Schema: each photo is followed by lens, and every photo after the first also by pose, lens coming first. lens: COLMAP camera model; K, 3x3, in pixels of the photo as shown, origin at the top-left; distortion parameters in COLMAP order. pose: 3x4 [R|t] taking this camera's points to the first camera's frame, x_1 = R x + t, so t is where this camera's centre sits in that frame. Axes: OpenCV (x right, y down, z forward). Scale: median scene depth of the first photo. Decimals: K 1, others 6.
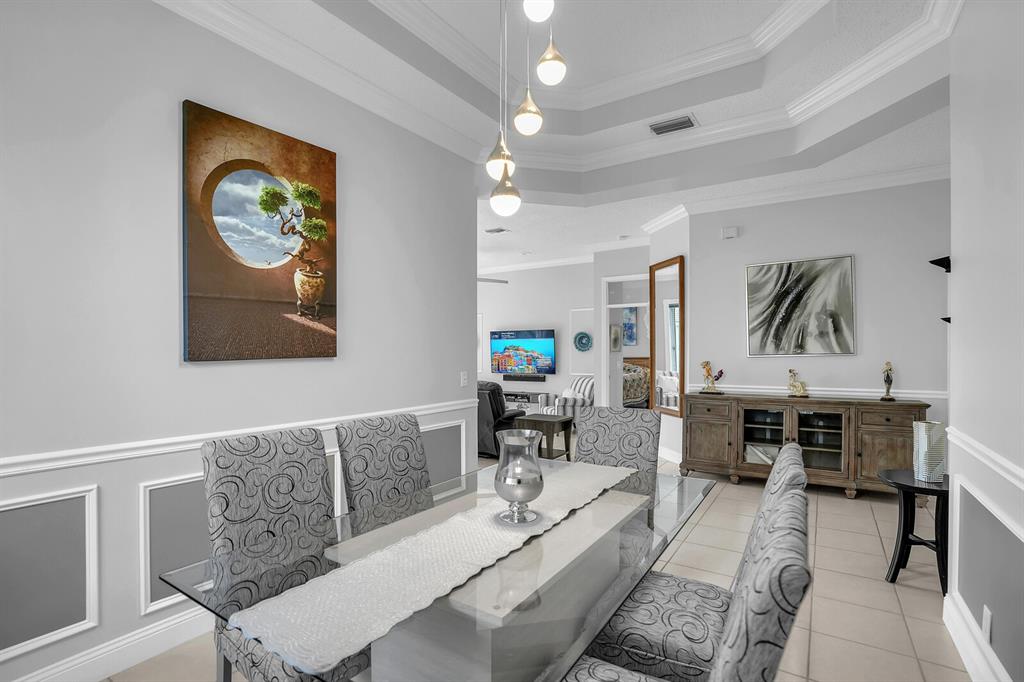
lens RADIAL K [[471.8, 0, 515.6], [0, 471.8, 351.0], [0, 0, 1]] dist [-0.022287, 0.000247]
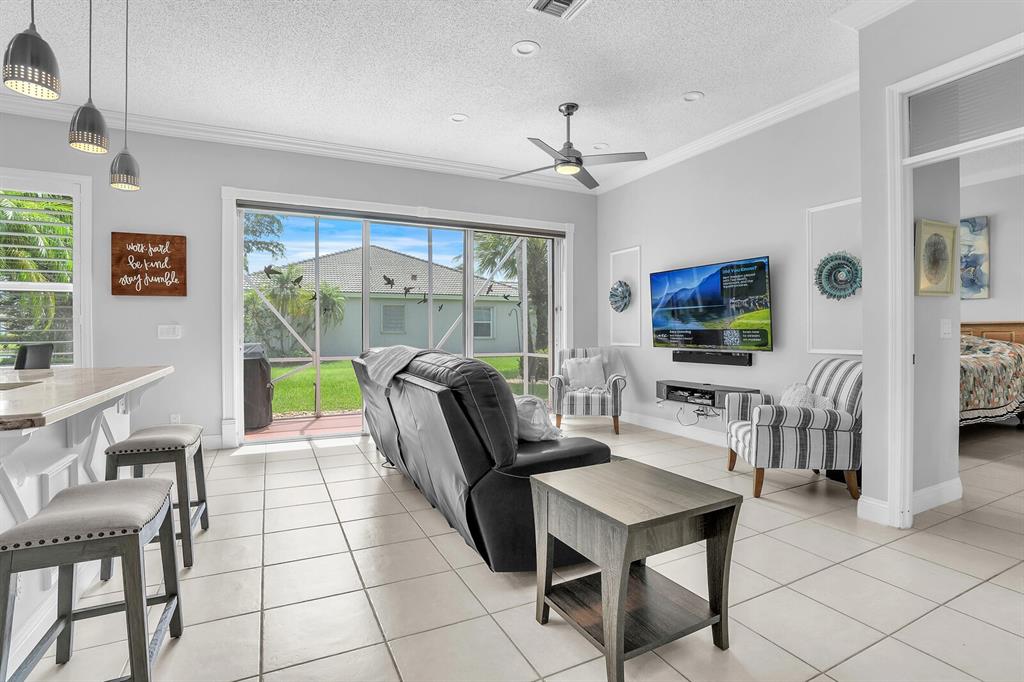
lens RADIAL K [[471.8, 0, 514.1], [0, 471.8, 330.8], [0, 0, 1]] dist [-0.022287, 0.000247]
pose [[0.863631, -0.002576, -0.504119, 0.101059], [0.002924, 0.999996, -0.000100, 0.028997], [0.504117, -0.001388, 0.863634, 0.479259]]
